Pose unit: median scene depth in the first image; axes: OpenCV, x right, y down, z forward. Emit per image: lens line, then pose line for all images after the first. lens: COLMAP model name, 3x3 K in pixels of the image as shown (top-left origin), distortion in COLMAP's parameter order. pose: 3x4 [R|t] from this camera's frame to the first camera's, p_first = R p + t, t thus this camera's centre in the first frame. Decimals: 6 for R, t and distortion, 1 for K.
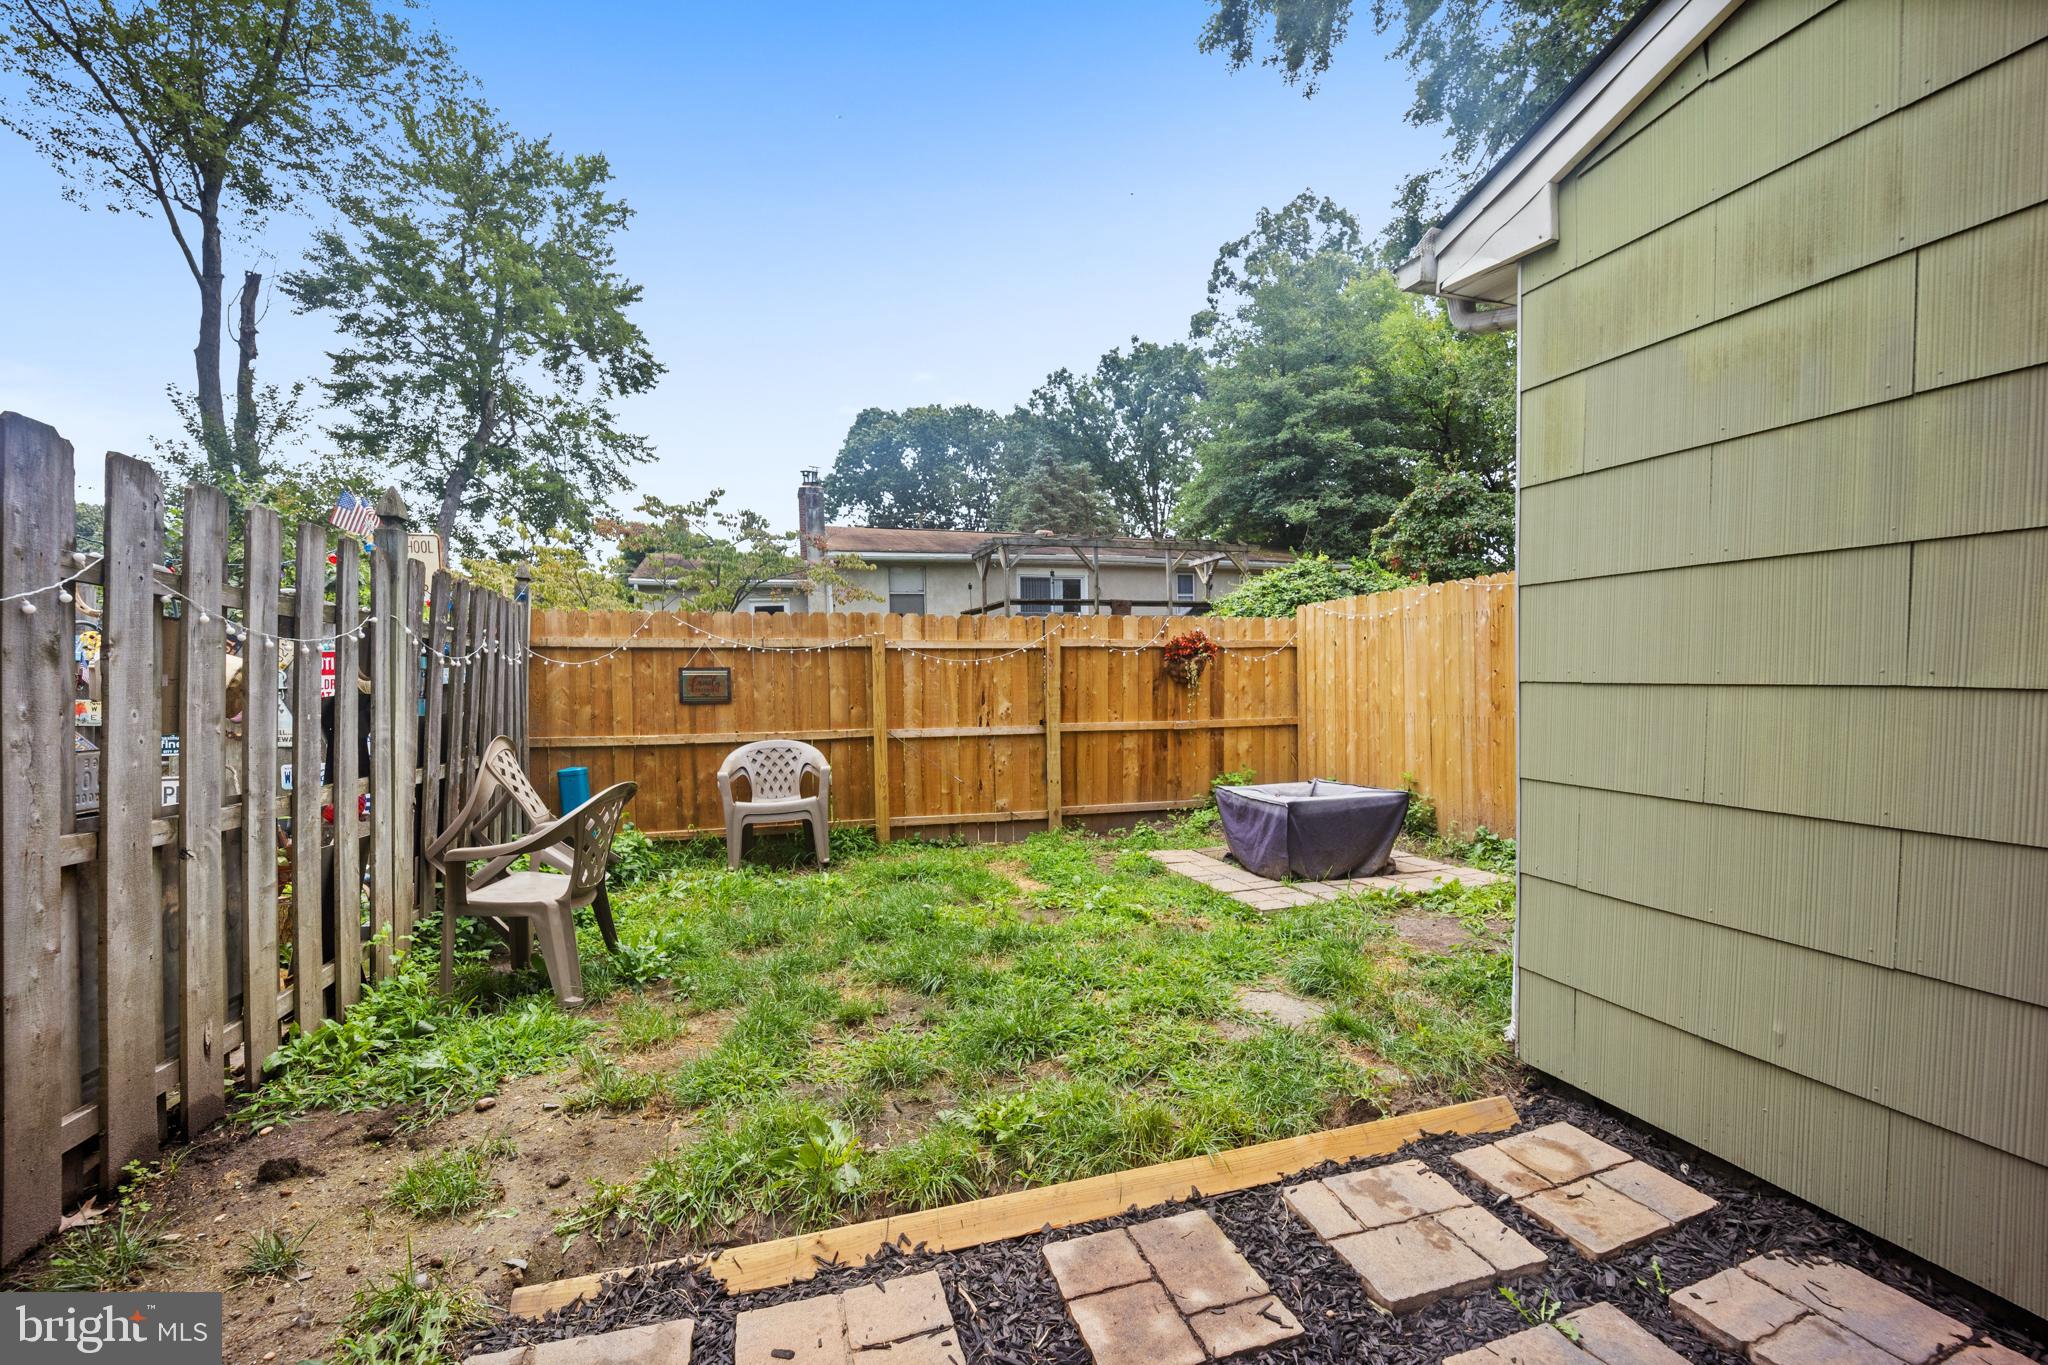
lens RADIAL K [[863.1, 0, 1021.9], [0, 863.1, 687.4], [0, 0, 1]] dist [-0.001825, -0.001184]
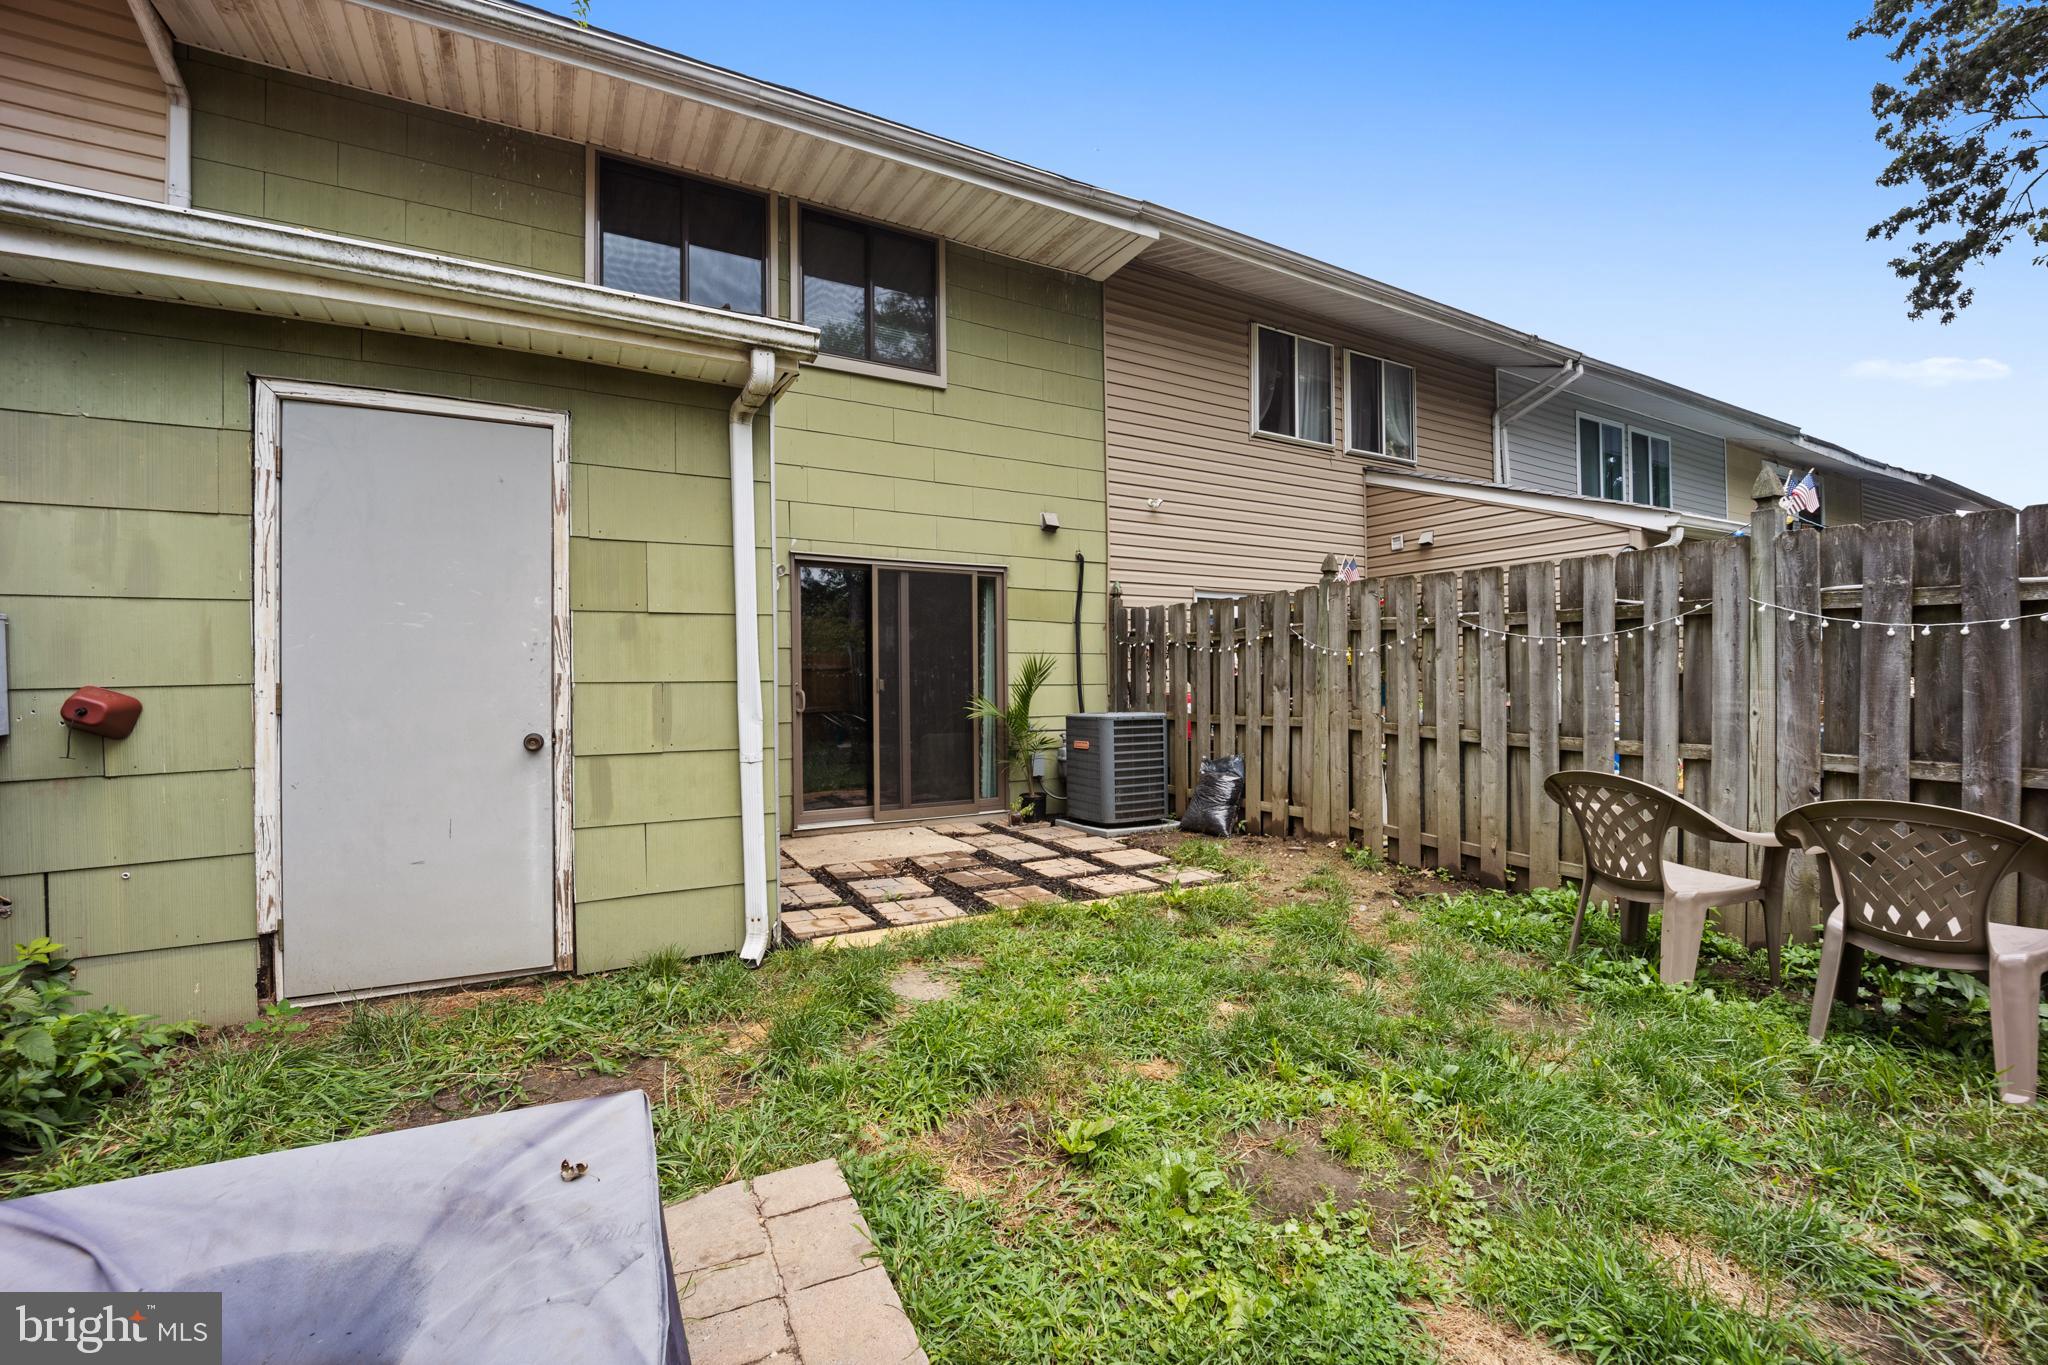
lens RADIAL K [[863.1, 0, 1030.1], [0, 863.1, 684.0], [0, 0, 1]] dist [-0.001825, -0.001184]
pose [[-0.981658, 0.022515, -0.189314, 0.570474], [0.020565, 0.999713, 0.012259, -0.012222], [0.189536, 0.008141, -0.981840, 3.312477]]
